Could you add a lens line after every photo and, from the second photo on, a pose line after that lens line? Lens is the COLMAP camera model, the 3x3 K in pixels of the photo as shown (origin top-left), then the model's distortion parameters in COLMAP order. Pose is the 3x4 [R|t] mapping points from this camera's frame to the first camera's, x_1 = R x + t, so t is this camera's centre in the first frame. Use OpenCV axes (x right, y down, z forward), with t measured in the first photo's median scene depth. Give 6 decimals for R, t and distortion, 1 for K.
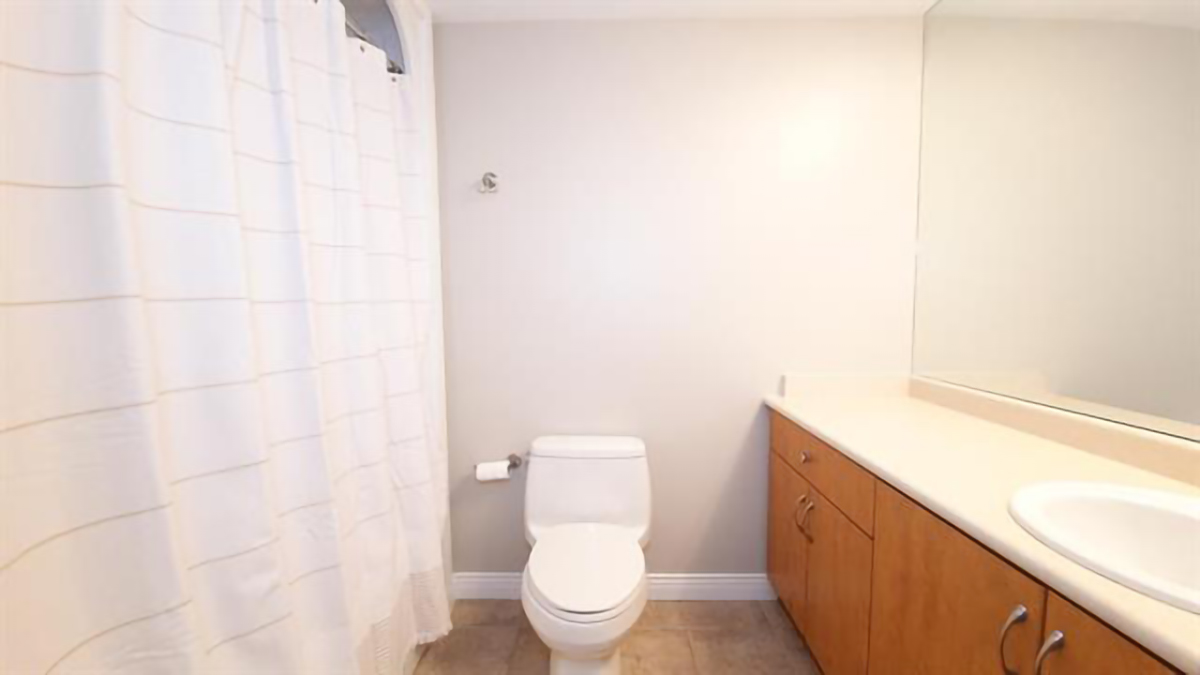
lens RADIAL K [[478.0, 0, 593.5], [0, 478.0, 336.2], [0, 0, 1]] dist [-0.015995, -0.000620]
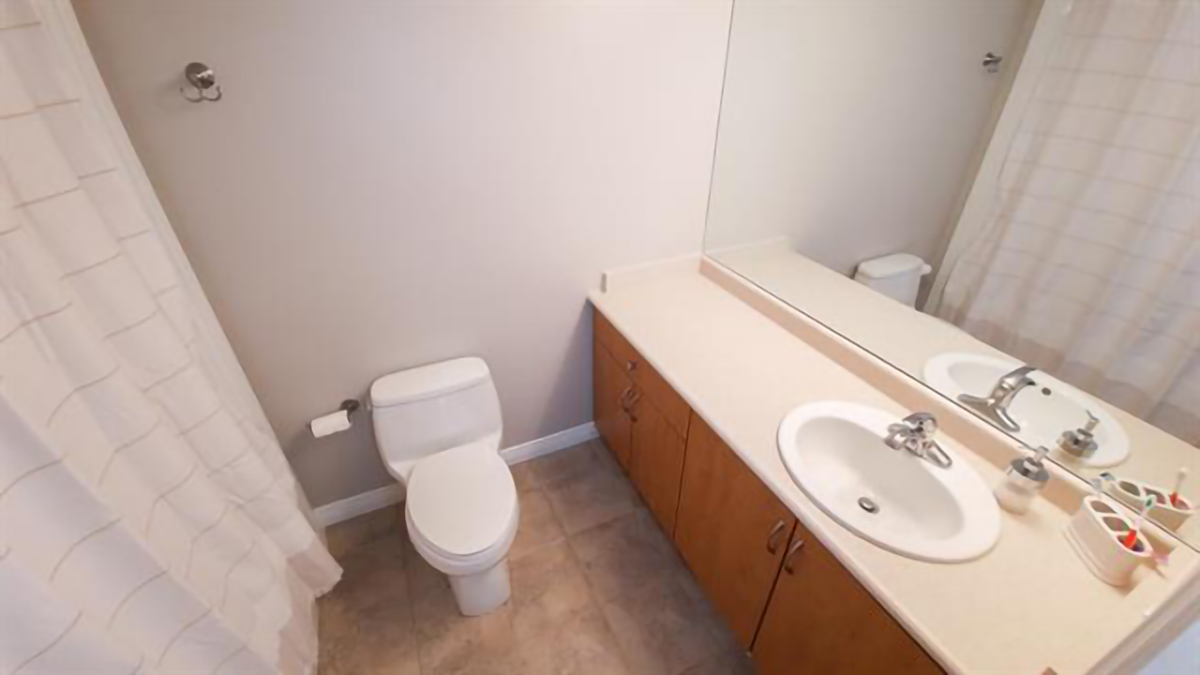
lens RADIAL K [[478.0, 0, 600.1], [0, 478.0, 334.6], [0, 0, 1]] dist [-0.015995, -0.000620]
pose [[0.892190, -0.229411, 0.389061, -0.066508], [0.013228, 0.874303, 0.485200, -0.345938], [-0.451467, -0.427743, 0.783079, 0.109060]]
